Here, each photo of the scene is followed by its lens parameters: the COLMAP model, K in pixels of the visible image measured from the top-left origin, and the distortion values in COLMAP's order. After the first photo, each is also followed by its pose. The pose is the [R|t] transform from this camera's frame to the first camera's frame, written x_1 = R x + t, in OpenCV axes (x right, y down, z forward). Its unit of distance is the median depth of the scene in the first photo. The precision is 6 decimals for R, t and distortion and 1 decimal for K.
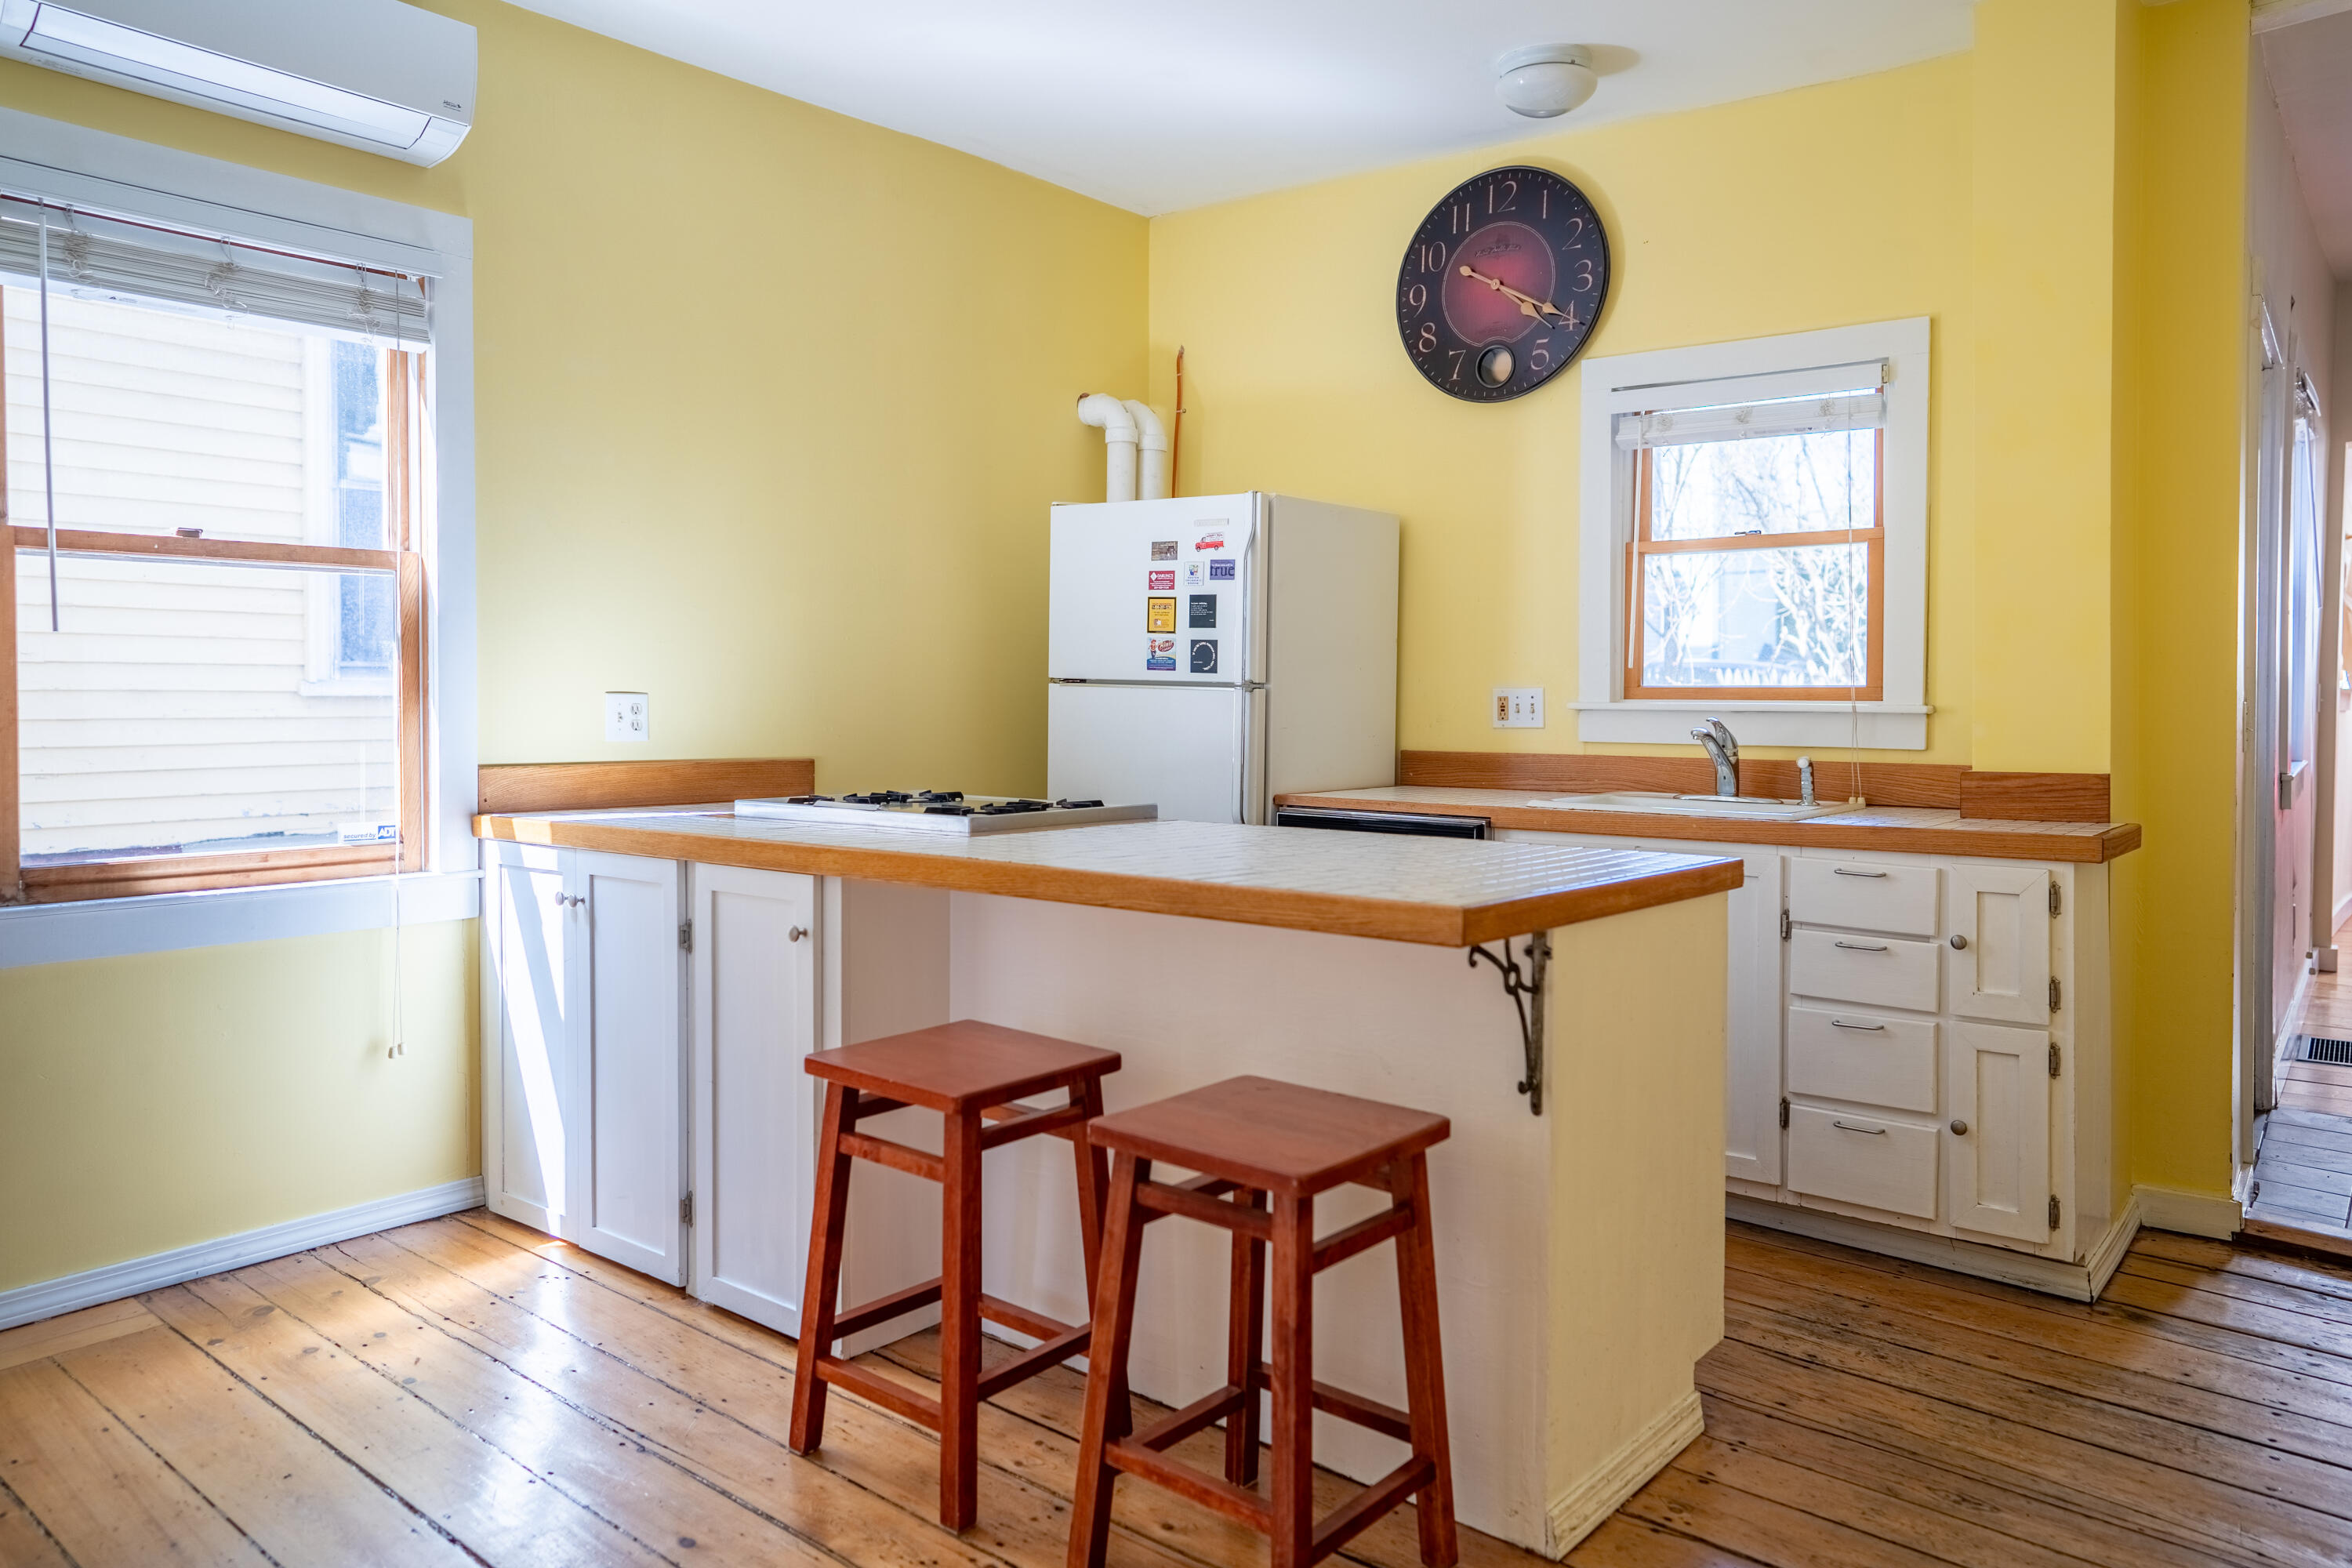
lens RADIAL K [[1635.4, 0, 1153.3], [0, 1635.4, 765.0], [0, 0, 1]] dist [-0.019783, 0.016305]
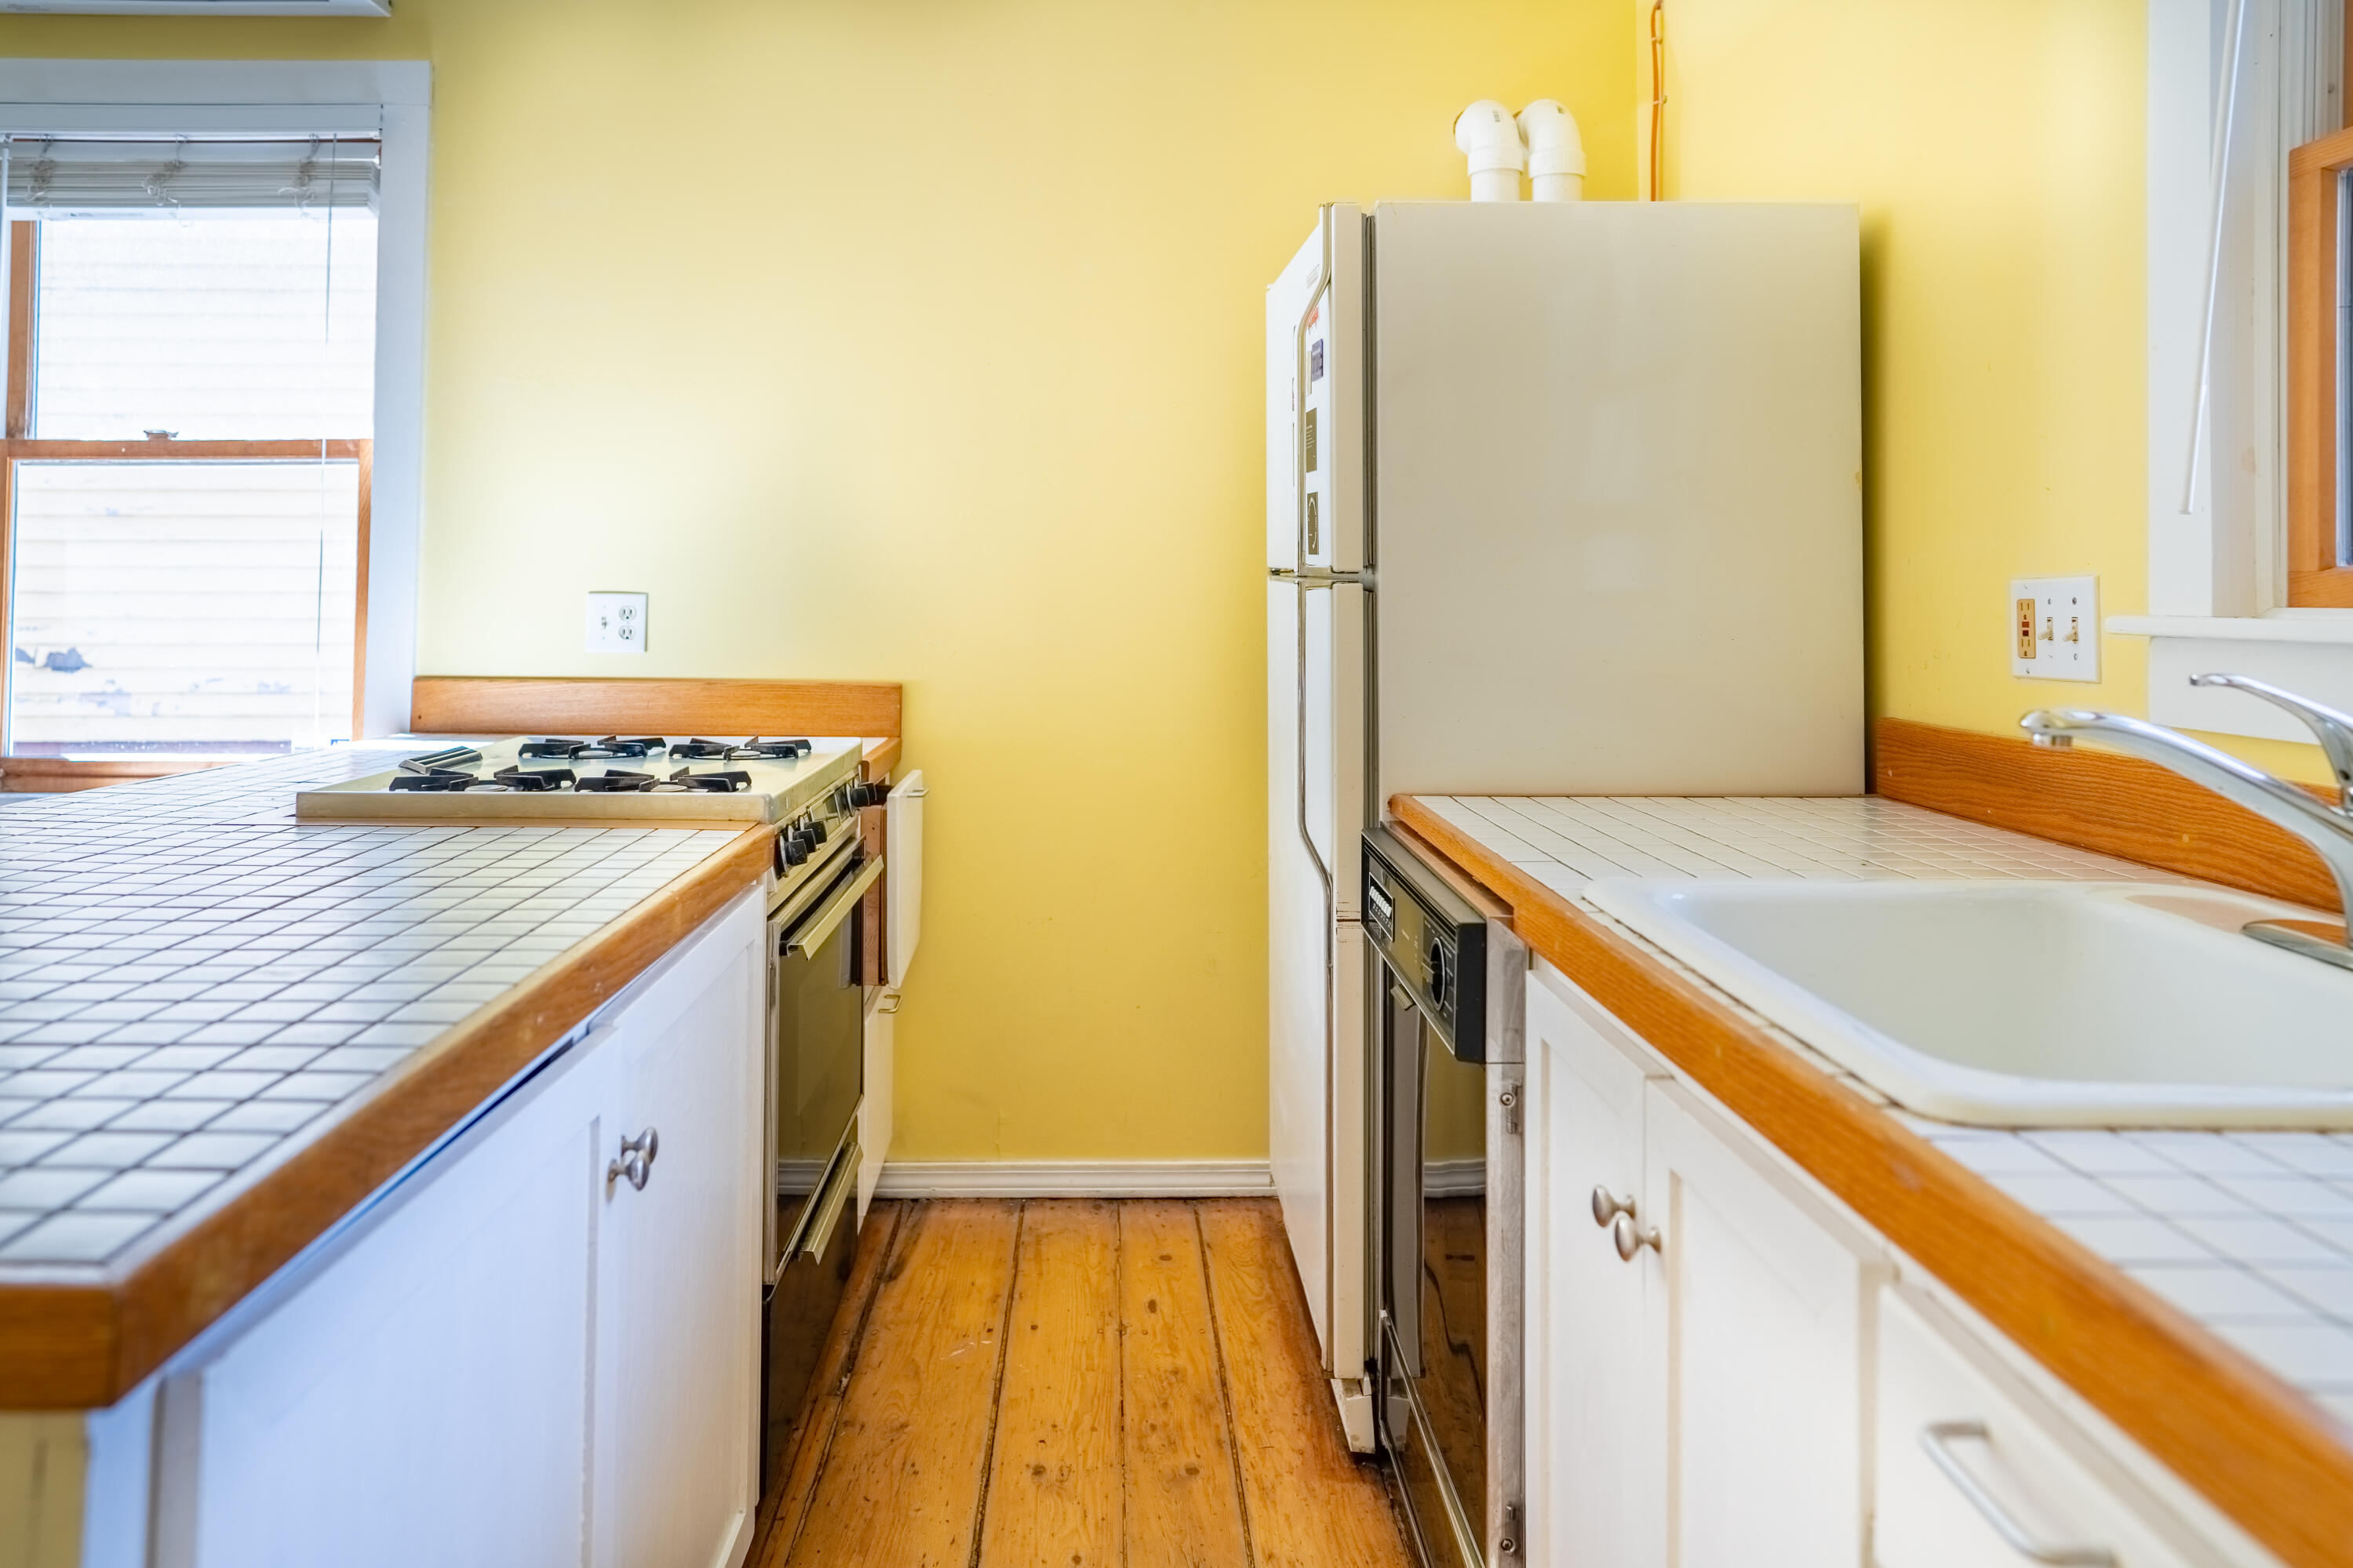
lens RADIAL K [[1635.9, 0, 1098.6], [0, 1635.9, 550.2], [0, 0, 1]] dist [-0.019783, 0.016305]
pose [[0.627485, -0.021784, -0.778324, 0.431920], [-0.033154, 0.997955, -0.054659, -0.027766], [0.777922, 0.060102, 0.625480, 0.646896]]
